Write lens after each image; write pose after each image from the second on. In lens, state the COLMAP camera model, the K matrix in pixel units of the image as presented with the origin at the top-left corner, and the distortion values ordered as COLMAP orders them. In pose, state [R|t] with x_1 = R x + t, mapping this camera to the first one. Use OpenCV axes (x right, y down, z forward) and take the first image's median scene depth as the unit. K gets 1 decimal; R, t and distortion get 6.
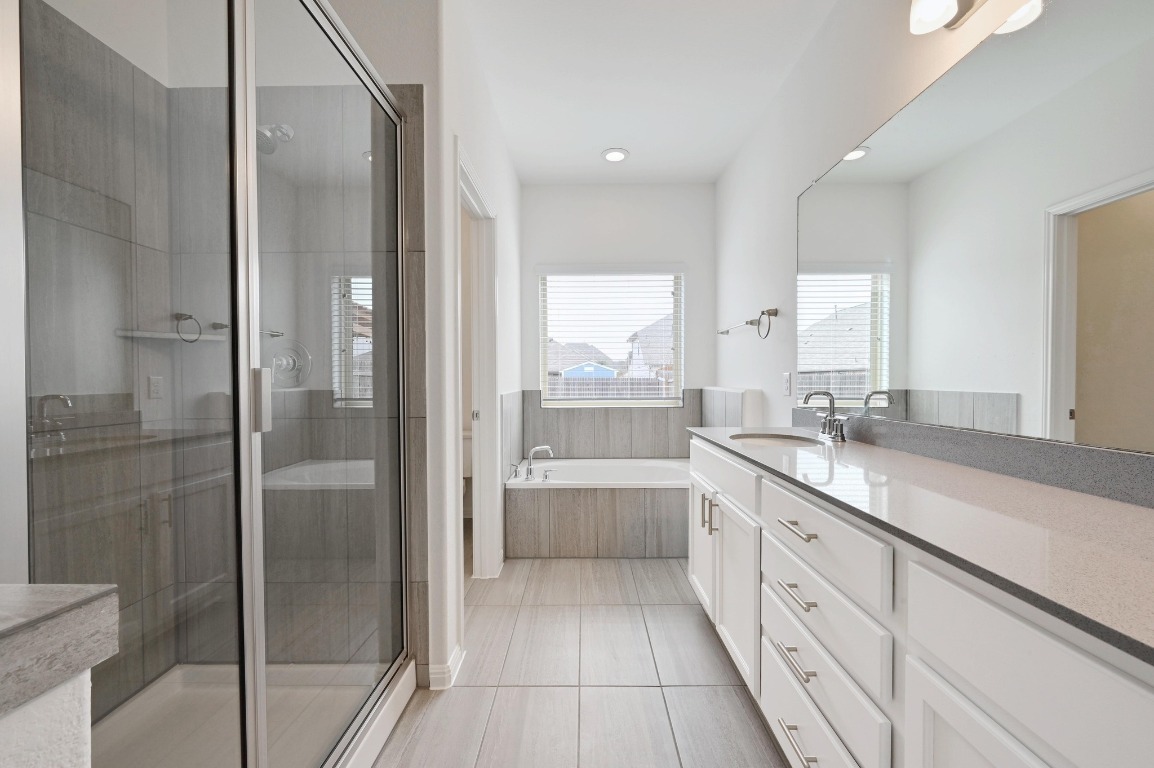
lens RADIAL K [[457.6, 0, 576.9], [0, 457.6, 385.6], [0, 0, 1]] dist [-0.000196, 0.001033]
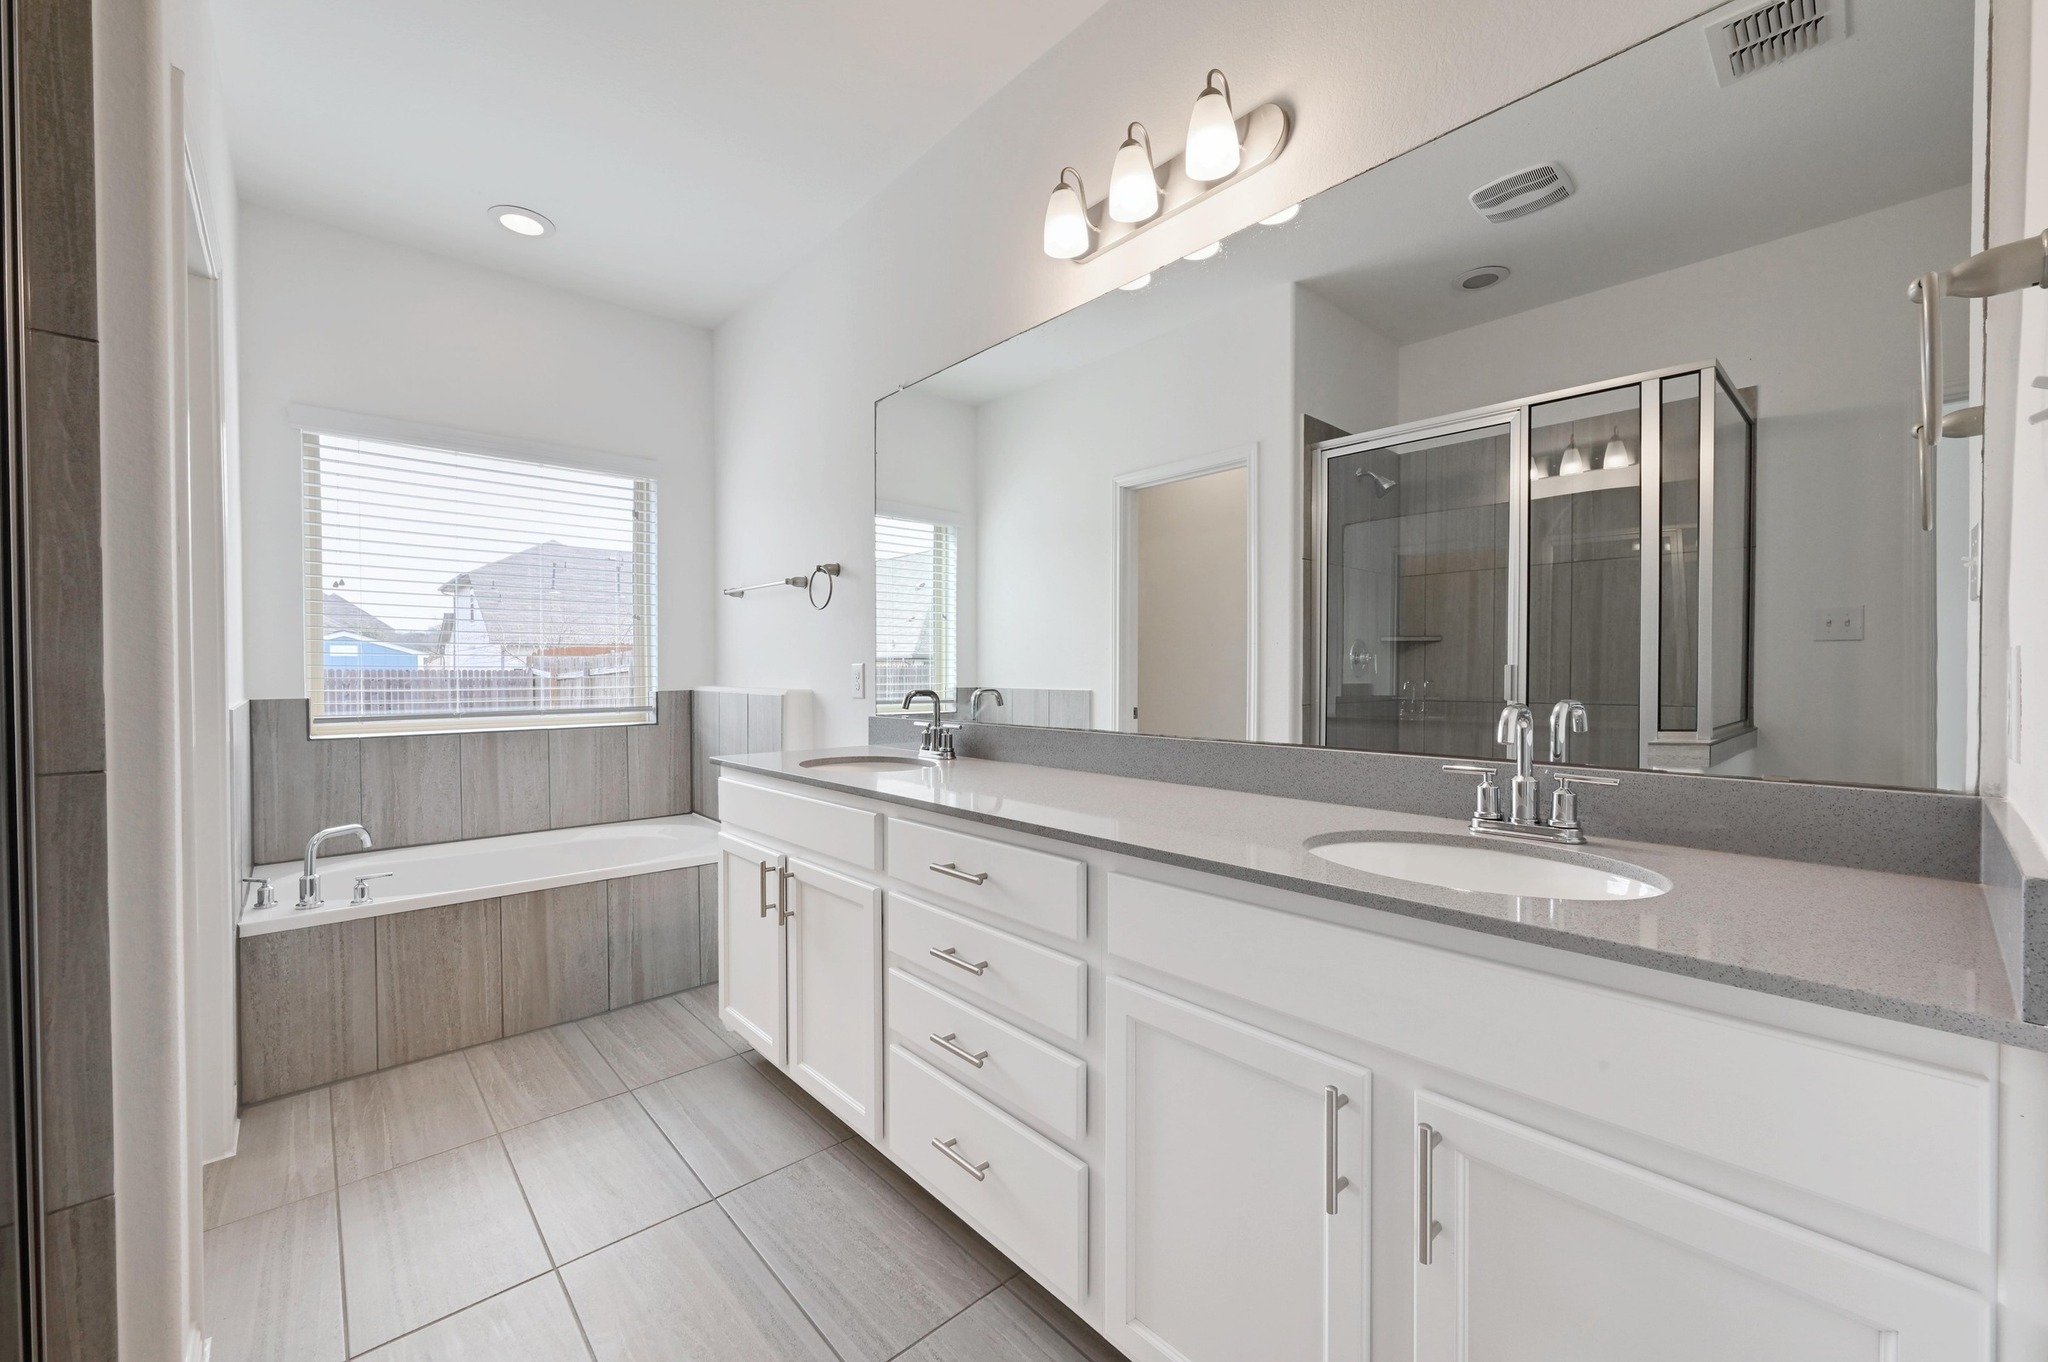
lens RADIAL K [[812.1, 0, 1032.1], [0, 812.1, 684.0], [0, 0, 1]] dist [-0.000196, 0.001033]
pose [[0.733789, -0.008323, 0.679326, -0.129688], [0.008975, 0.999956, 0.002557, 0.000580], [-0.679318, 0.004221, 0.733832, -0.023207]]
